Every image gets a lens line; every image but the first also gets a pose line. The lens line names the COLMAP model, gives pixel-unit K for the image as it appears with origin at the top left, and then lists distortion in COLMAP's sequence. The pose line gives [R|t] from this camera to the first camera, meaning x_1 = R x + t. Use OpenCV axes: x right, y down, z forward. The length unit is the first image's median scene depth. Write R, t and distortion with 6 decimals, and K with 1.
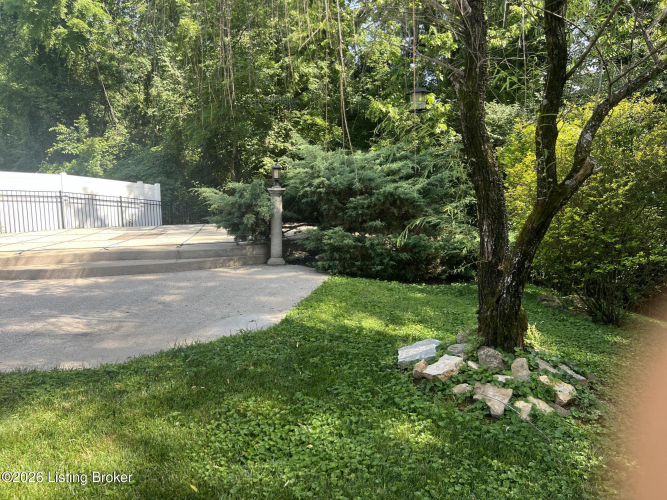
lens RADIAL K [[508.0, 0, 324.2], [0, 508.0, 252.7], [0, 0, 1]] dist [0.040740, -0.045438]
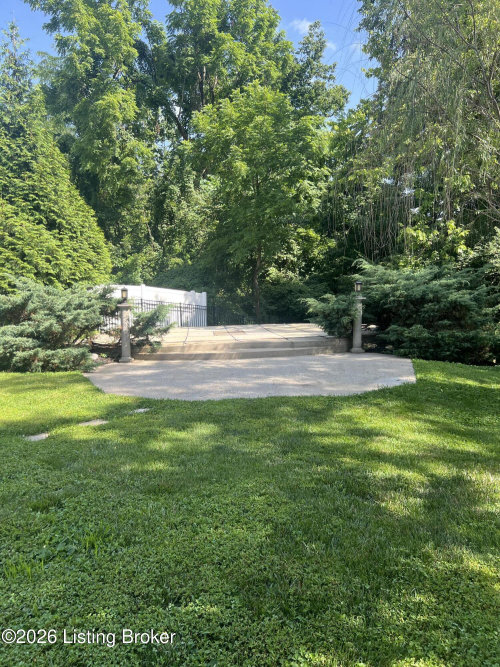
lens RADIAL K [[509.7, 0, 238.4], [0, 509.7, 335.1], [0, 0, 1]] dist [0.052692, -0.062958]
pose [[0.997458, 0.000525, -0.071261, -0.326197], [-0.003403, 0.999183, -0.040262, 0.034362], [0.071182, 0.040402, 0.996645, -0.428033]]
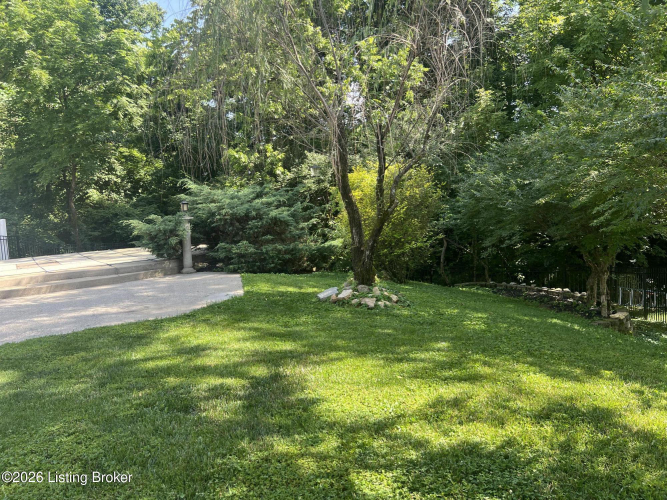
lens RADIAL K [[509.7, 0, 333.5], [0, 509.7, 250.0], [0, 0, 1]] dist [0.052692, -0.062958]
pose [[0.910921, -0.070434, 0.406524, -0.303136], [0.091505, 0.995271, -0.032601, 0.043768], [-0.402305, 0.066896, 0.913058, -0.437812]]
